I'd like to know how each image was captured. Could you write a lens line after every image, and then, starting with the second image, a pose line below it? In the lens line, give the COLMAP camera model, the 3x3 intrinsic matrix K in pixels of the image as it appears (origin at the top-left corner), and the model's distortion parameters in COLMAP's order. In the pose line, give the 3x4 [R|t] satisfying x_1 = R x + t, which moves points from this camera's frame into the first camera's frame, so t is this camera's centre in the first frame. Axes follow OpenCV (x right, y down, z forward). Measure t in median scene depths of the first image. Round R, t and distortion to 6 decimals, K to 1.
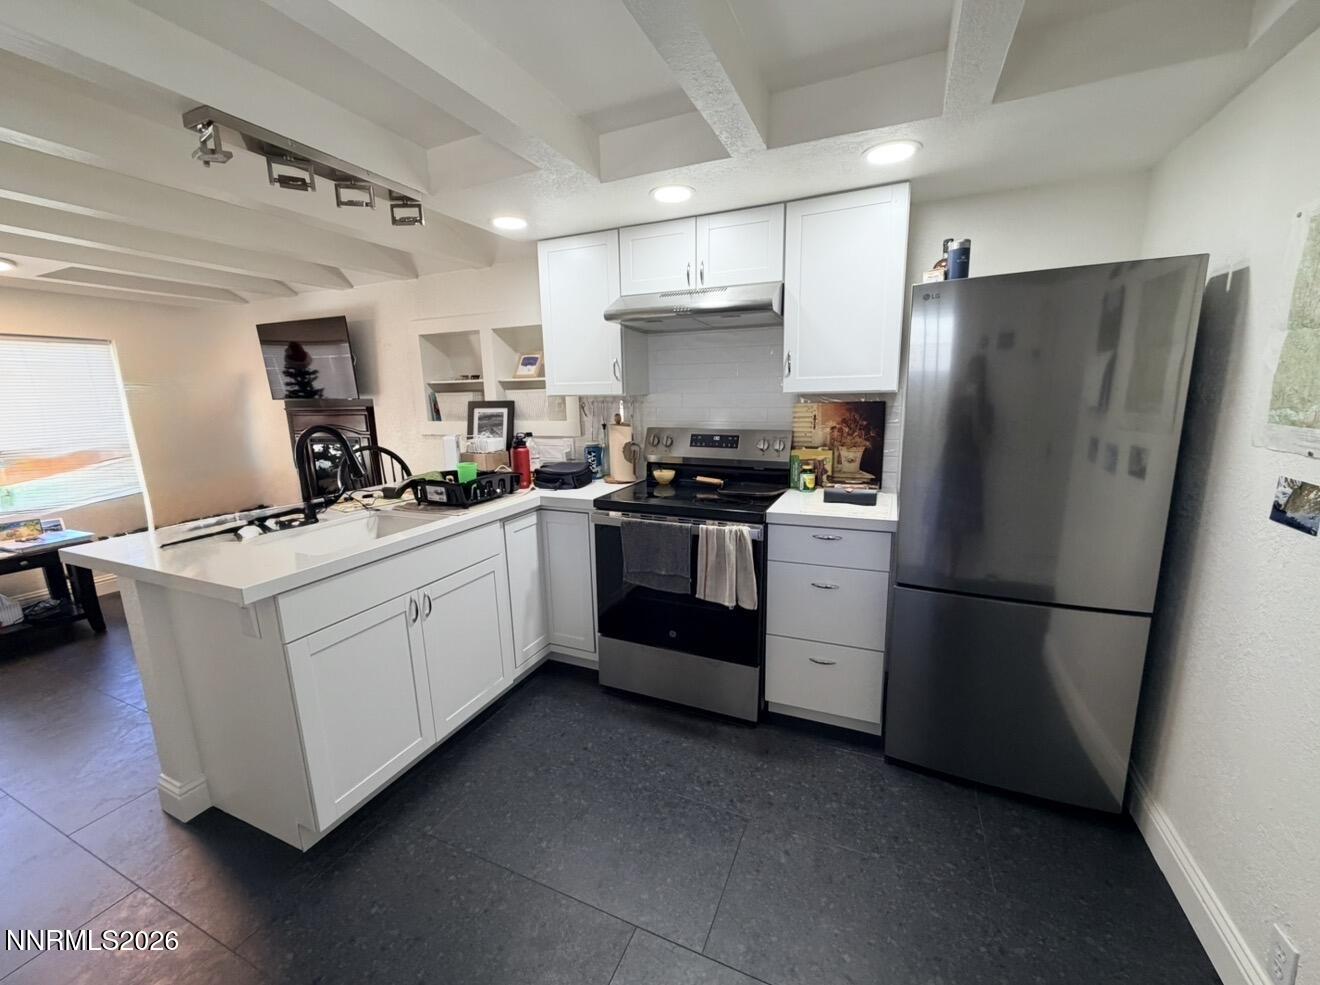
lens RADIAL K [[525.1, 0, 656.4], [0, 525.1, 491.2], [0, 0, 1]] dist [0.000332, -0.000121]
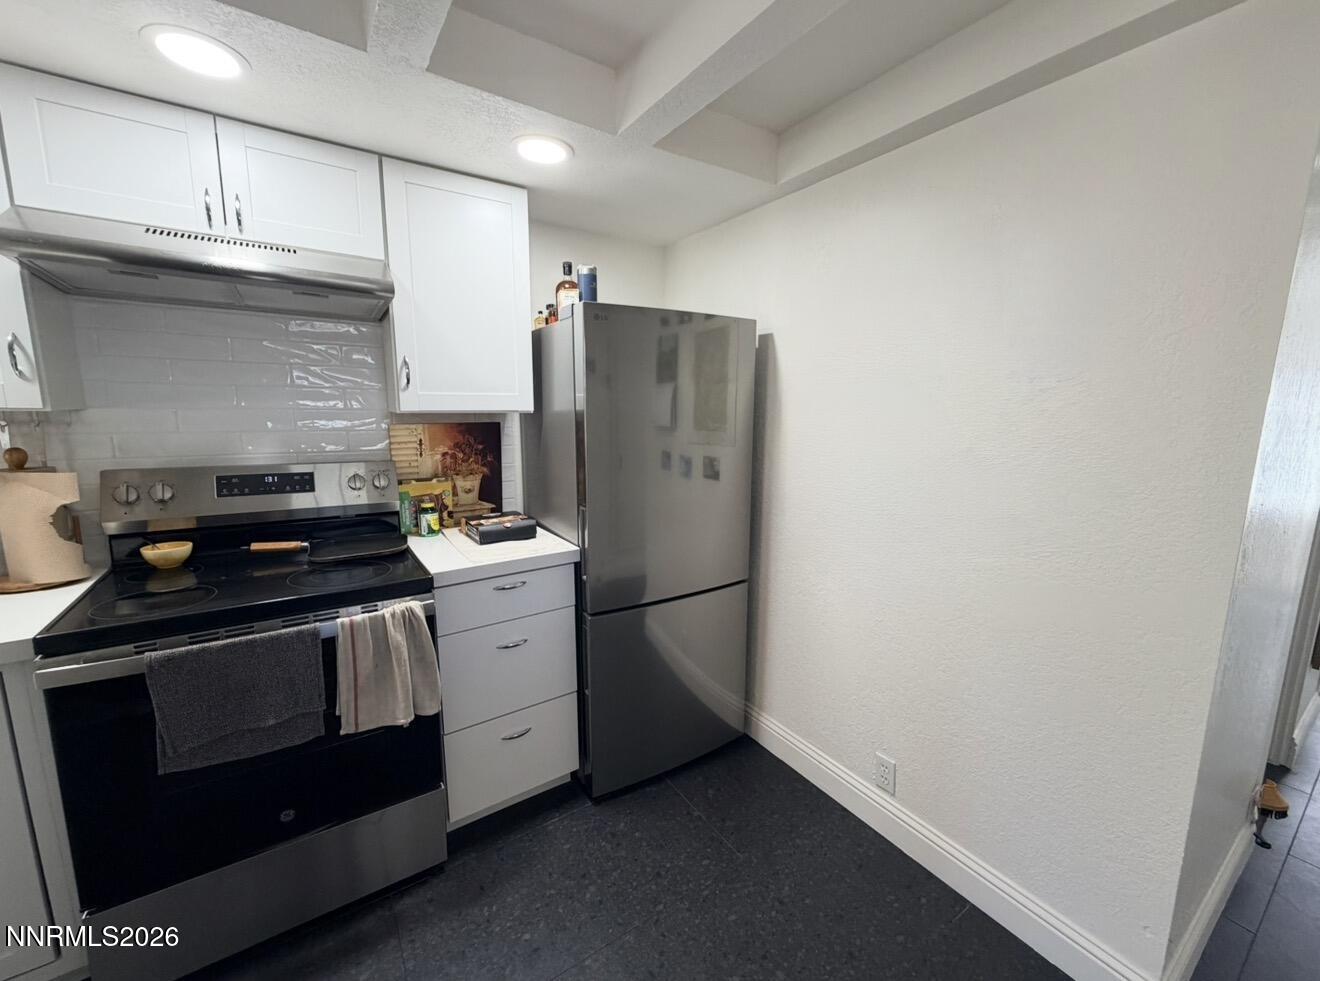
lens RADIAL K [[527.8, 0, 659.2], [0, 527.8, 489.0], [0, 0, 1]] dist [0.001710, 0.000143]
pose [[0.535745, -0.108135, 0.837427, -0.211804], [0.140418, 0.989366, 0.037922, -0.056978], [-0.832622, 0.097273, 0.545232, 0.306906]]
